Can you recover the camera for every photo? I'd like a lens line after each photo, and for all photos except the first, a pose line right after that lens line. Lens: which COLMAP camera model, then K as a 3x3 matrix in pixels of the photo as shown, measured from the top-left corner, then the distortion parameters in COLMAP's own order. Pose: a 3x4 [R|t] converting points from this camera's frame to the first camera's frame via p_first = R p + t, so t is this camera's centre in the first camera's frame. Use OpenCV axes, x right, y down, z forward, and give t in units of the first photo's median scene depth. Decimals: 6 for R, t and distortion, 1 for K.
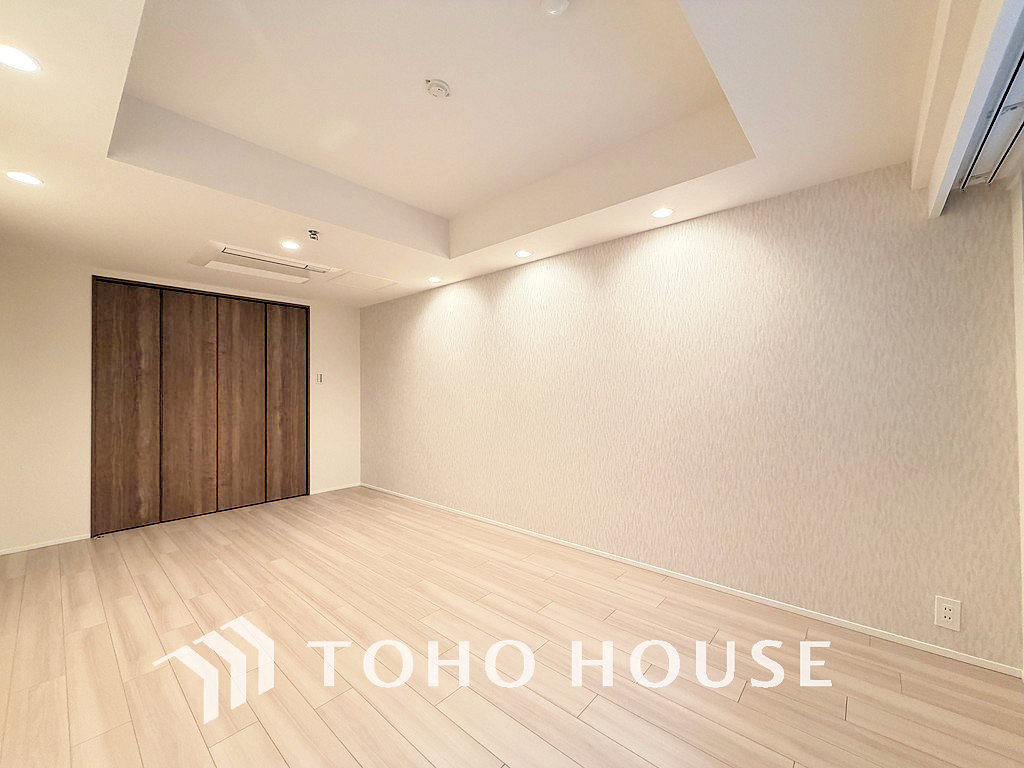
lens RADIAL K [[409.4, 0, 511.1], [0, 409.4, 386.1], [0, 0, 1]] dist [0.000038, -0.001192]
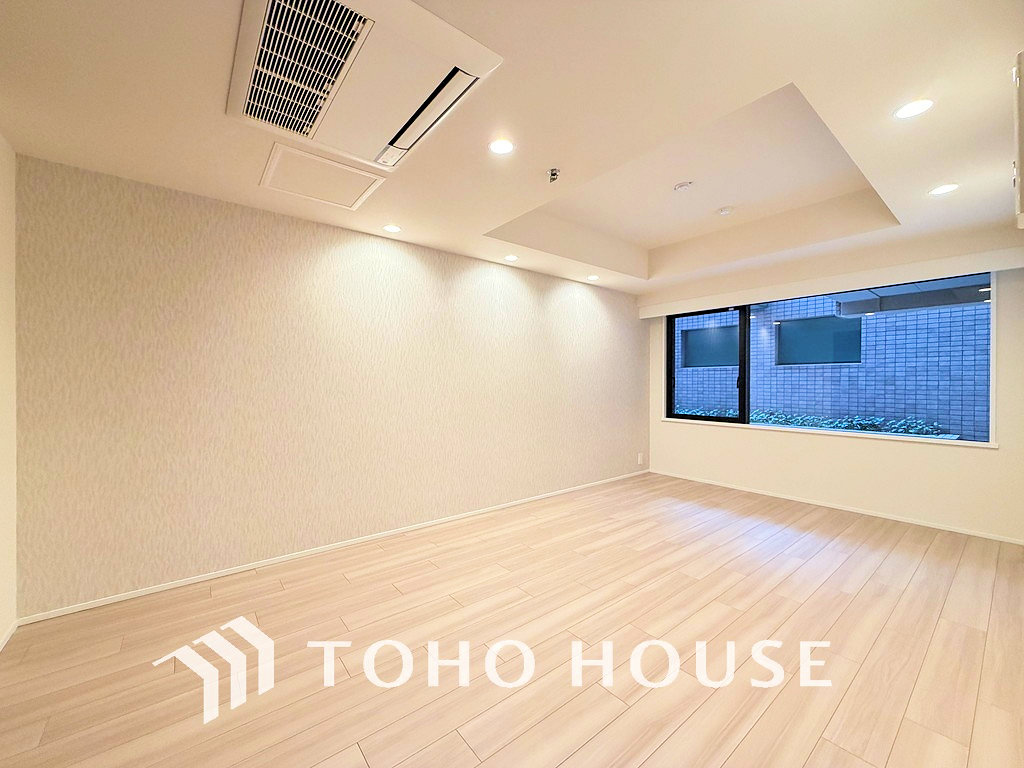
lens RADIAL K [[409.4, 0, 511.2], [0, 409.4, 385.5], [0, 0, 1]] dist [0.000038, -0.001192]
pose [[0.168459, -0.000356, 0.985709, -1.044375], [-0.011866, 0.999927, 0.002389, 0.024624], [-0.985637, -0.012099, 0.168443, 0.776877]]
